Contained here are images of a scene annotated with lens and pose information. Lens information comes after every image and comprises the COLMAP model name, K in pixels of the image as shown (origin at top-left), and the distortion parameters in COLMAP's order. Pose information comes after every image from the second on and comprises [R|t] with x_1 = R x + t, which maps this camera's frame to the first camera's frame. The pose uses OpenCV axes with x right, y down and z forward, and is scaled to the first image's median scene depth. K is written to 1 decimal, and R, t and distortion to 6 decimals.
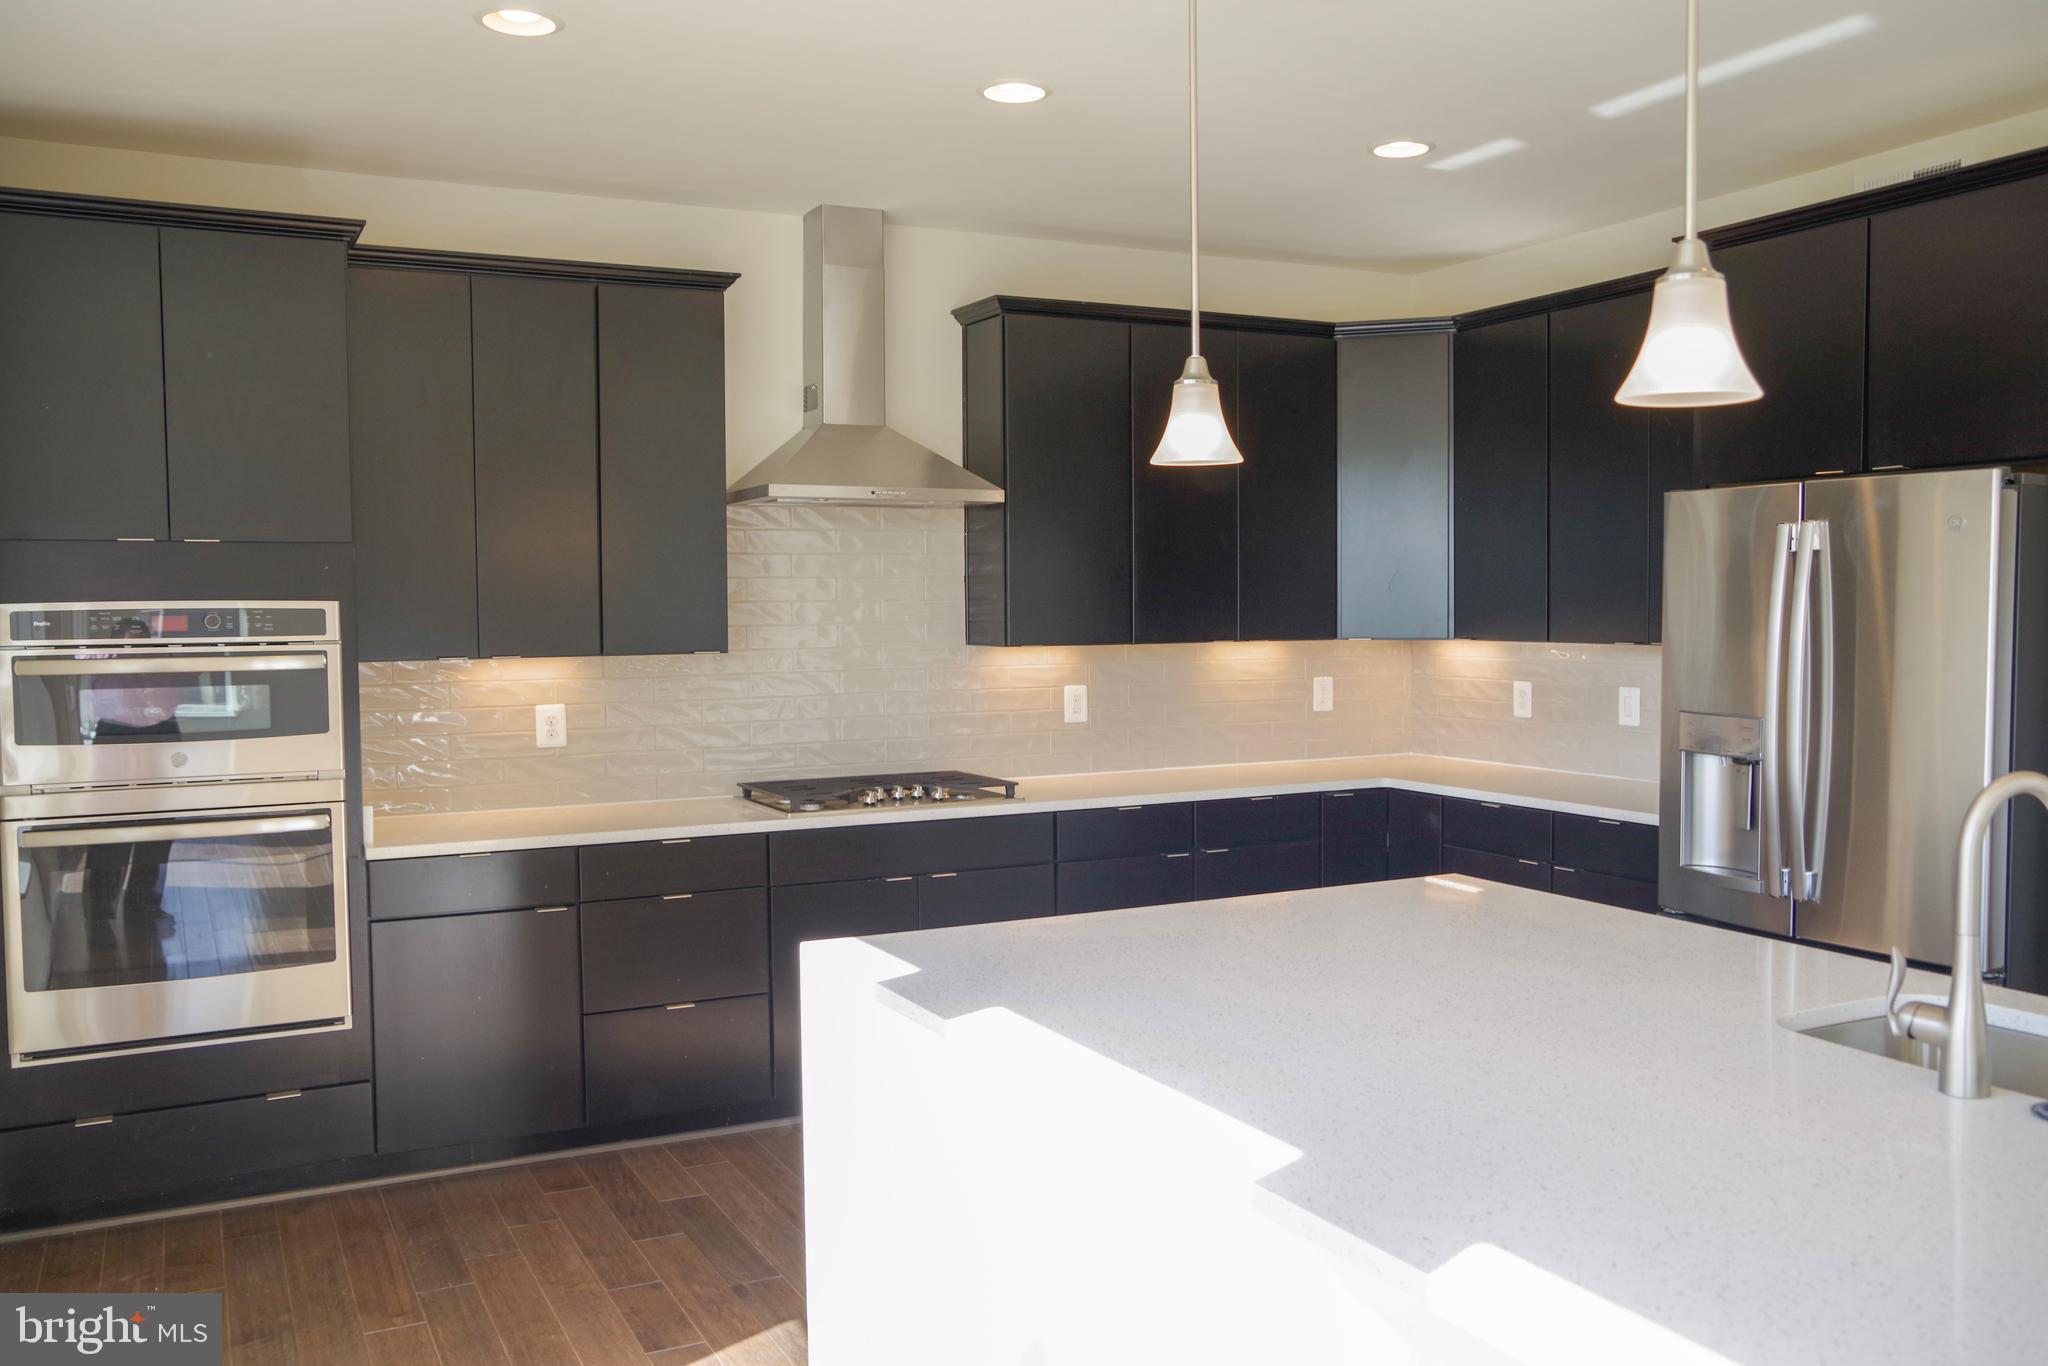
lens RADIAL K [[1707.5, 0, 1021.4], [0, 1707.5, 700.9], [0, 0, 1]] dist [-0.047886, 0.052781]
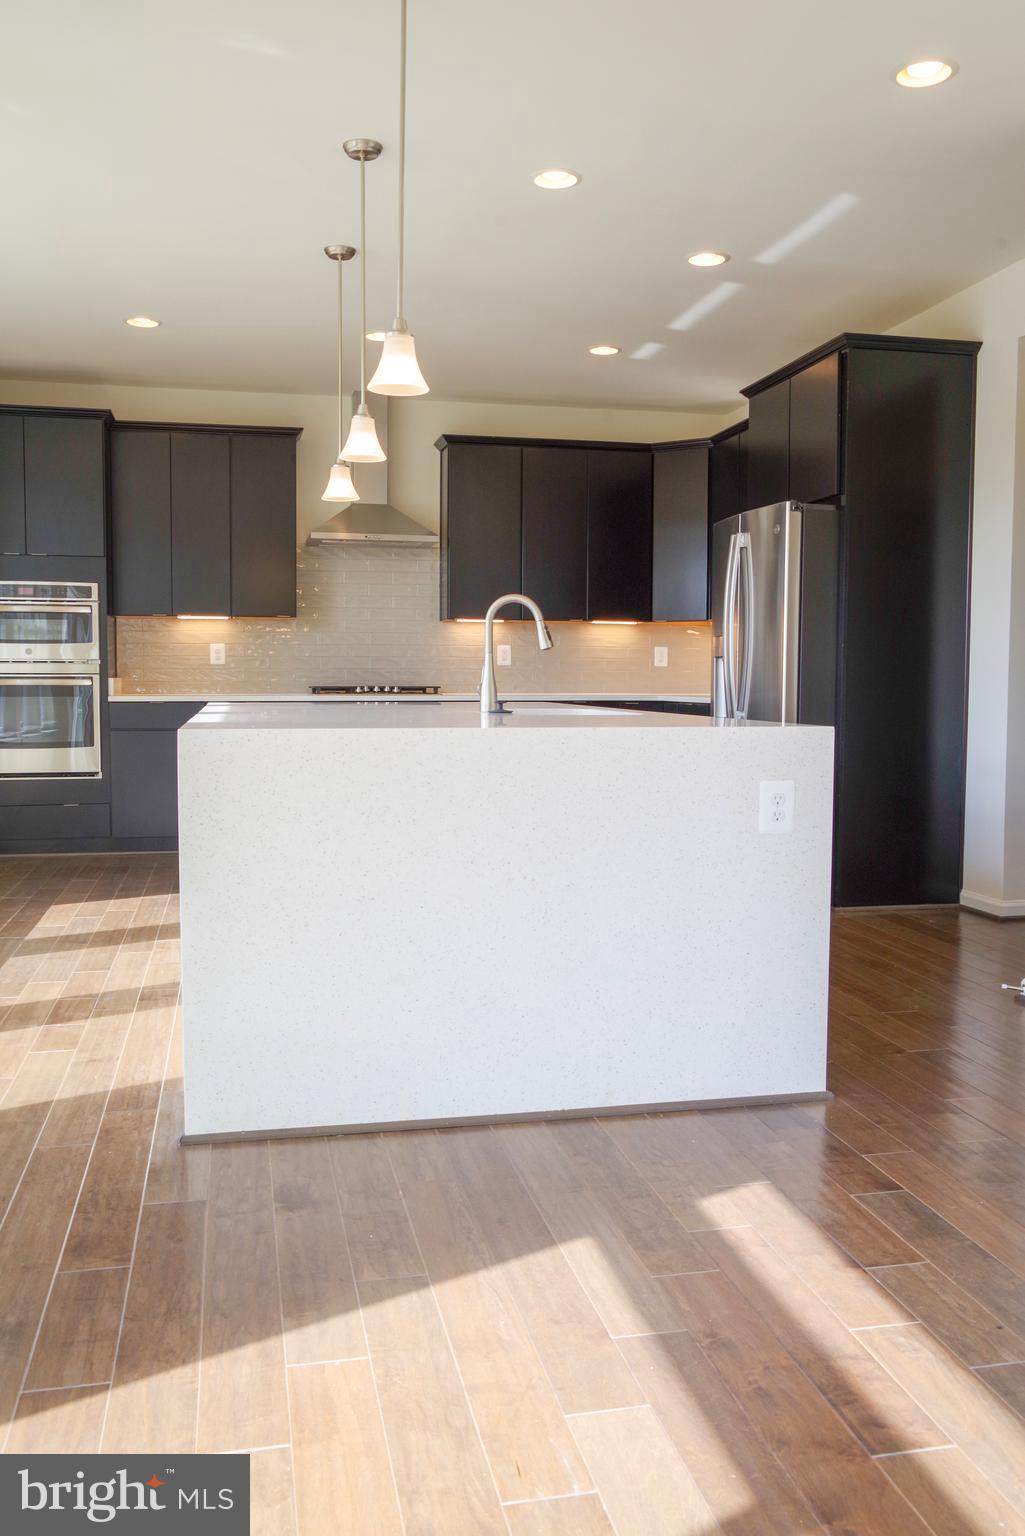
lens RADIAL K [[1280.6, 0, 499.9], [0, 1280.6, 784.2], [0, 0, 1]] dist [-0.047886, 0.052781]
pose [[0.966377, 0.035546, -0.254661, 0.474892], [-0.028565, 0.999109, 0.031061, 0.120981], [0.255538, -0.022742, 0.966532, -0.423314]]
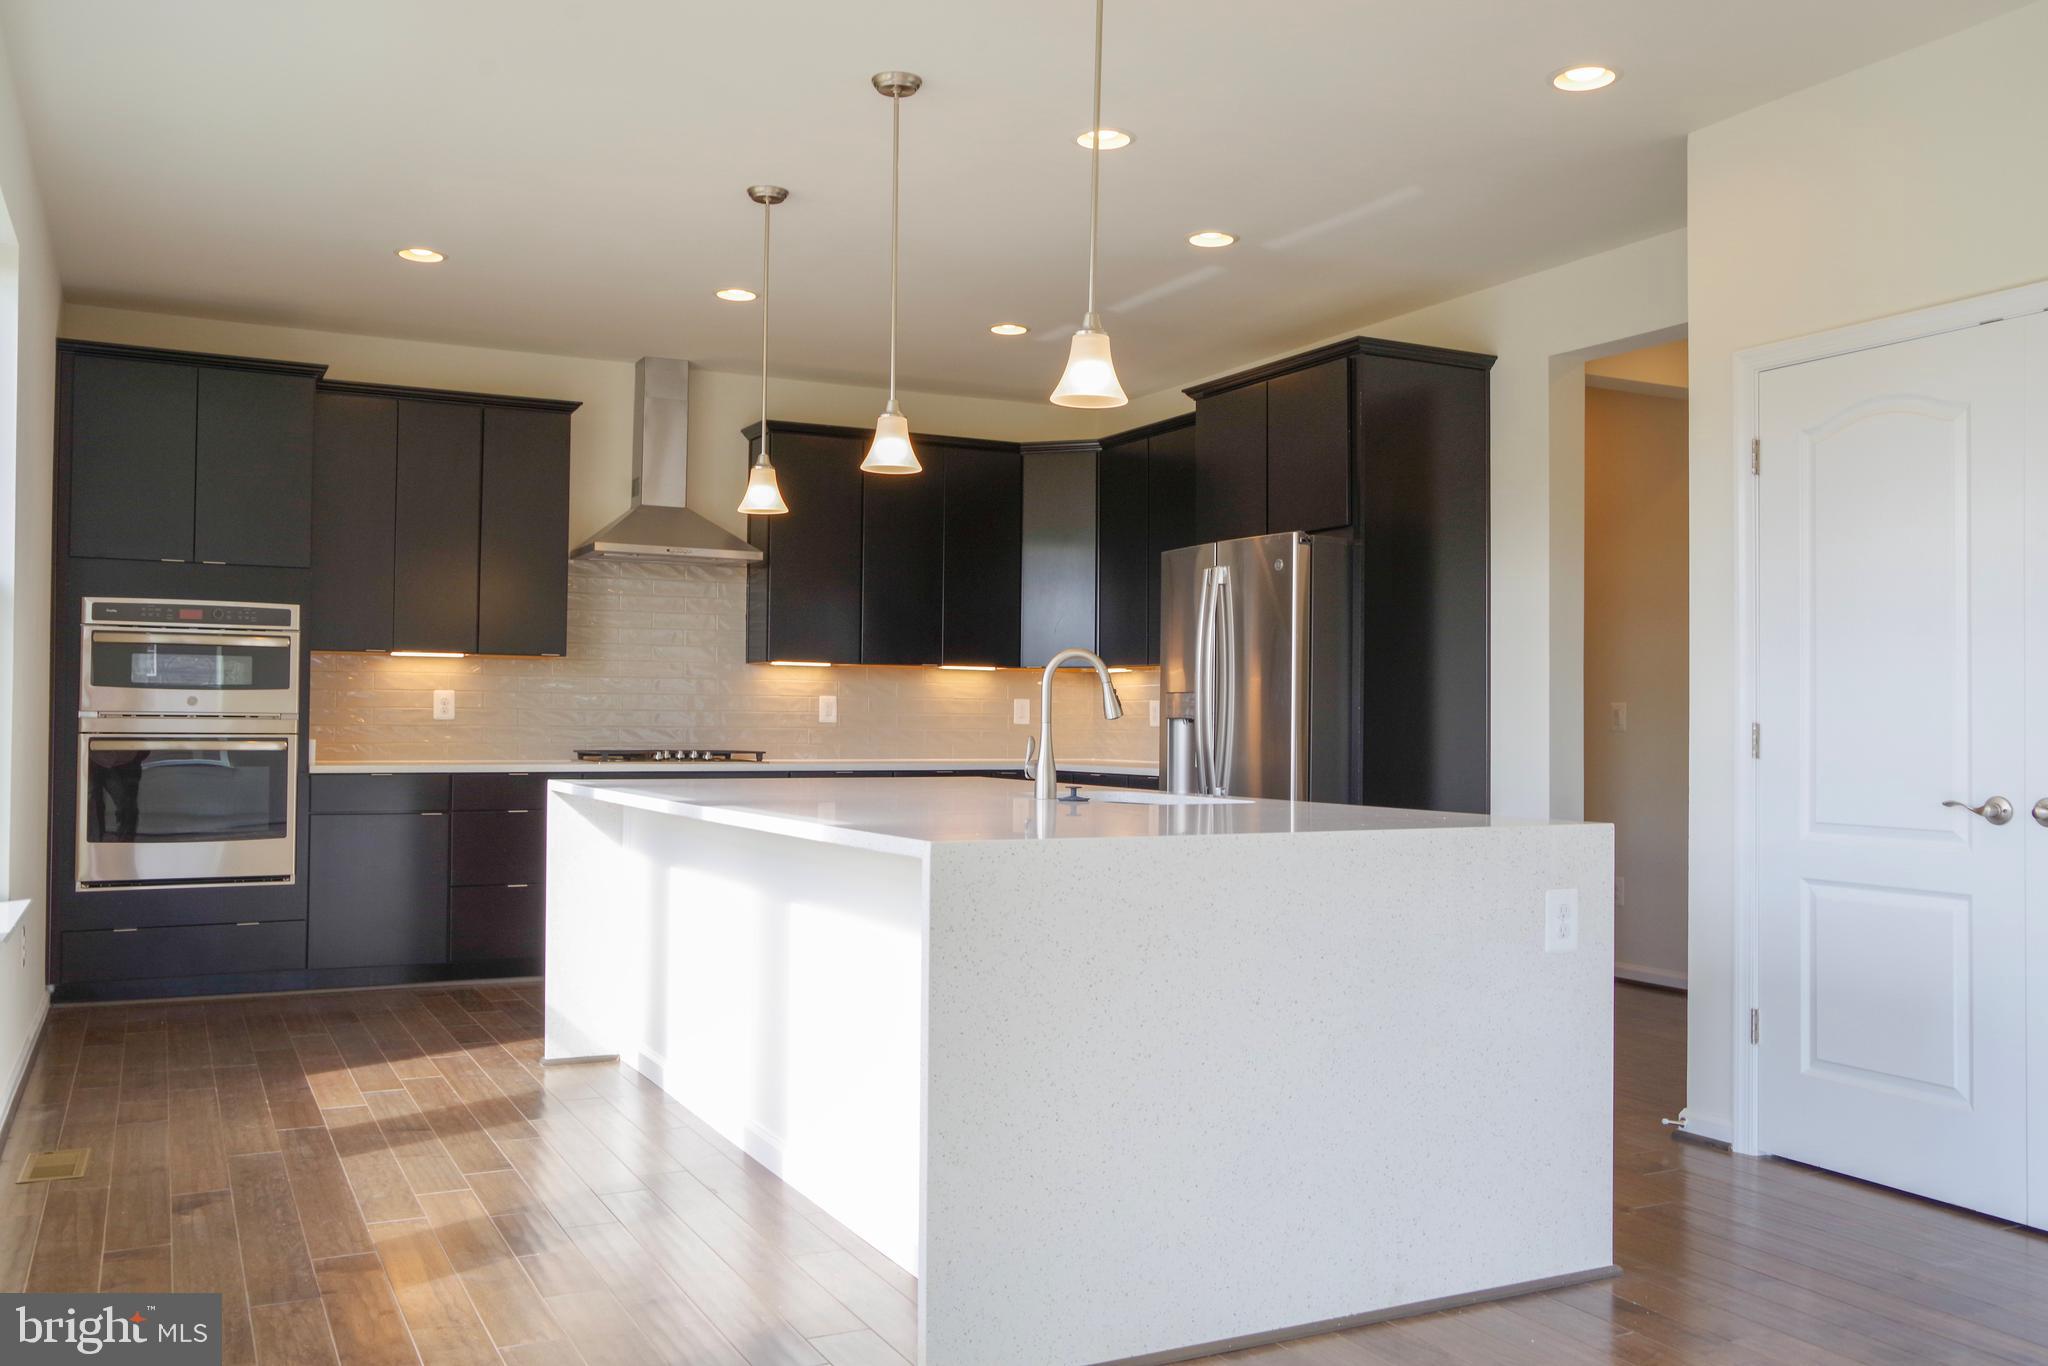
lens RADIAL K [[1707.5, 0, 1009.0], [0, 1707.5, 694.2], [0, 0, 1]] dist [-0.047886, 0.052781]
pose [[0.999815, 0.019200, 0.001438, 0.218756], [-0.019040, 0.997063, -0.074183, 0.111196], [-0.002858, 0.074142, 0.997244, -0.483875]]
